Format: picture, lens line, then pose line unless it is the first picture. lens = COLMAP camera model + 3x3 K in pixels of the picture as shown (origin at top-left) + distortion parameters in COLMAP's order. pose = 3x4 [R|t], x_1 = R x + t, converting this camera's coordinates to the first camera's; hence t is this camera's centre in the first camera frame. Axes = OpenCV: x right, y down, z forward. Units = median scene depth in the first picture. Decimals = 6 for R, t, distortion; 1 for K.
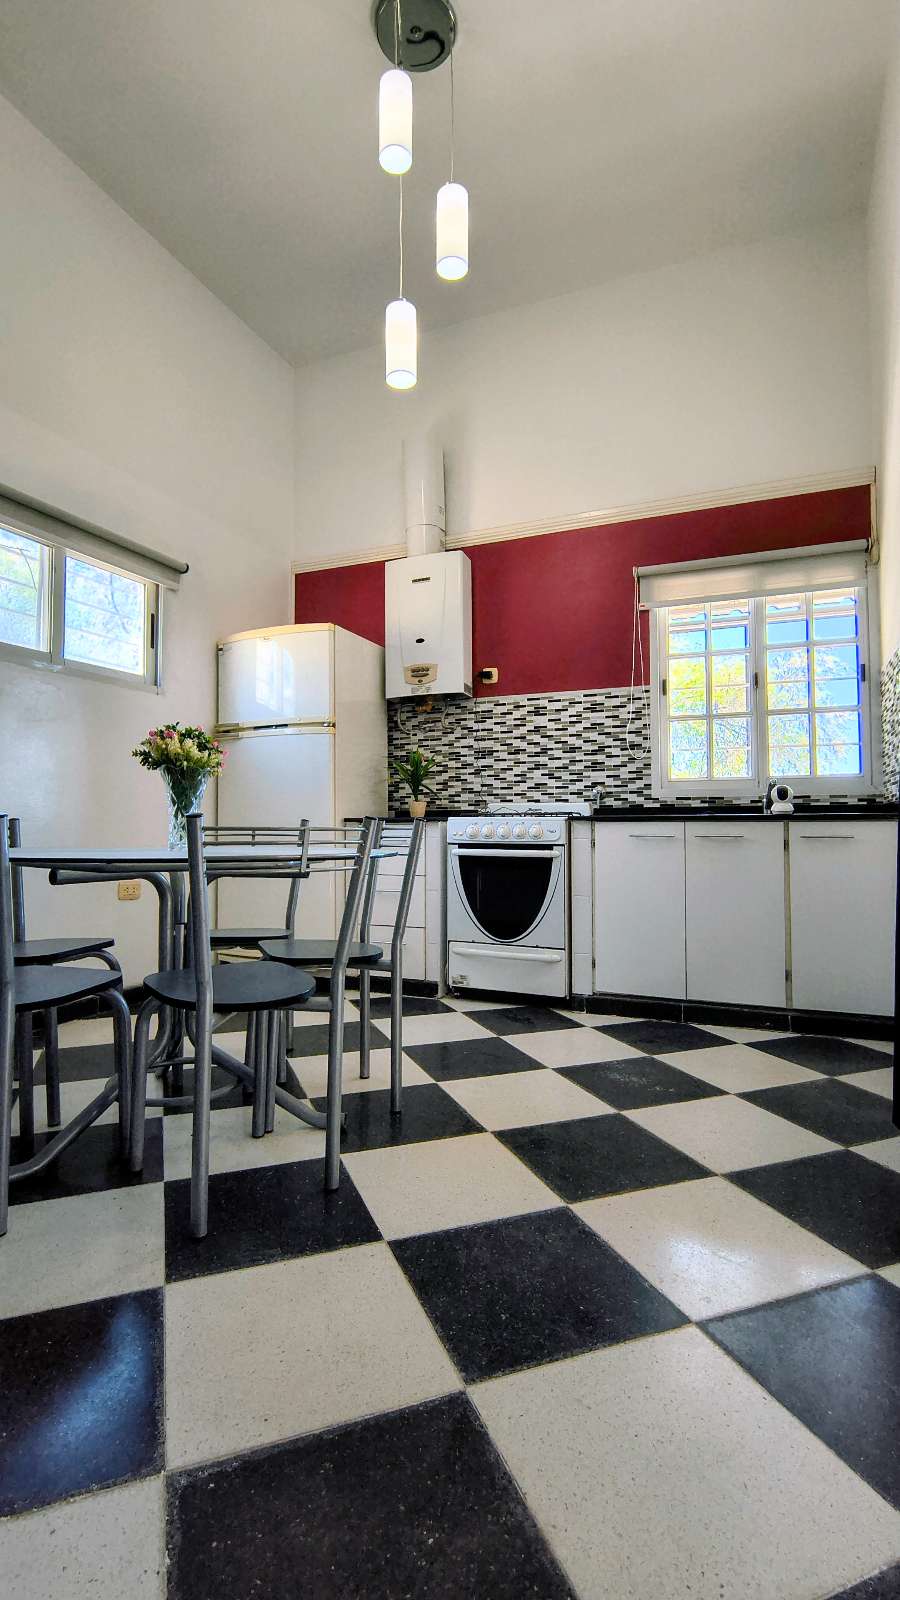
lens RADIAL K [[757.5, 0, 441.9], [0, 757.5, 803.4], [0, 0, 1]] dist [-0.001844, -0.000028]
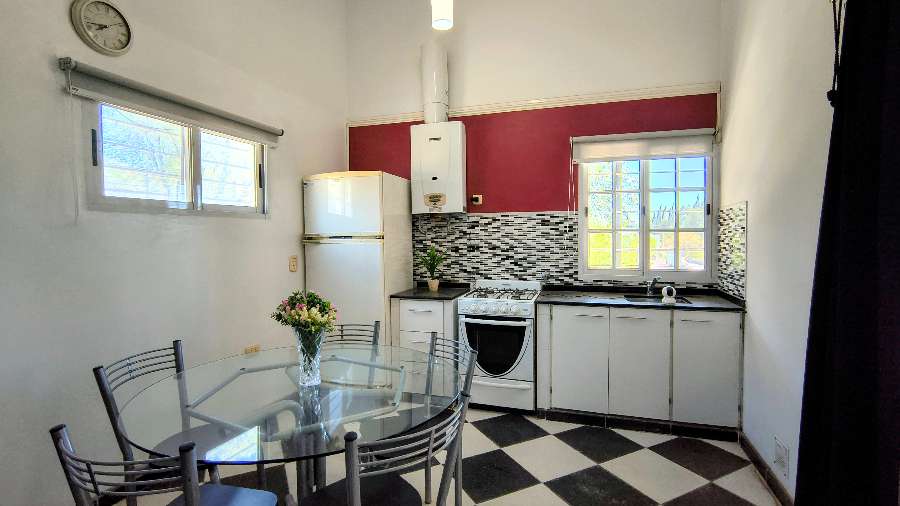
lens RADIAL K [[426.1, 0, 454.5], [0, 426.1, 253.7], [0, 0, 1]] dist [-0.001844, -0.000028]
pose [[0.994854, -0.009781, 0.100850, -0.087364], [0.002832, 0.997625, 0.068820, -0.133038], [-0.101284, -0.068180, 0.992519, 0.115767]]
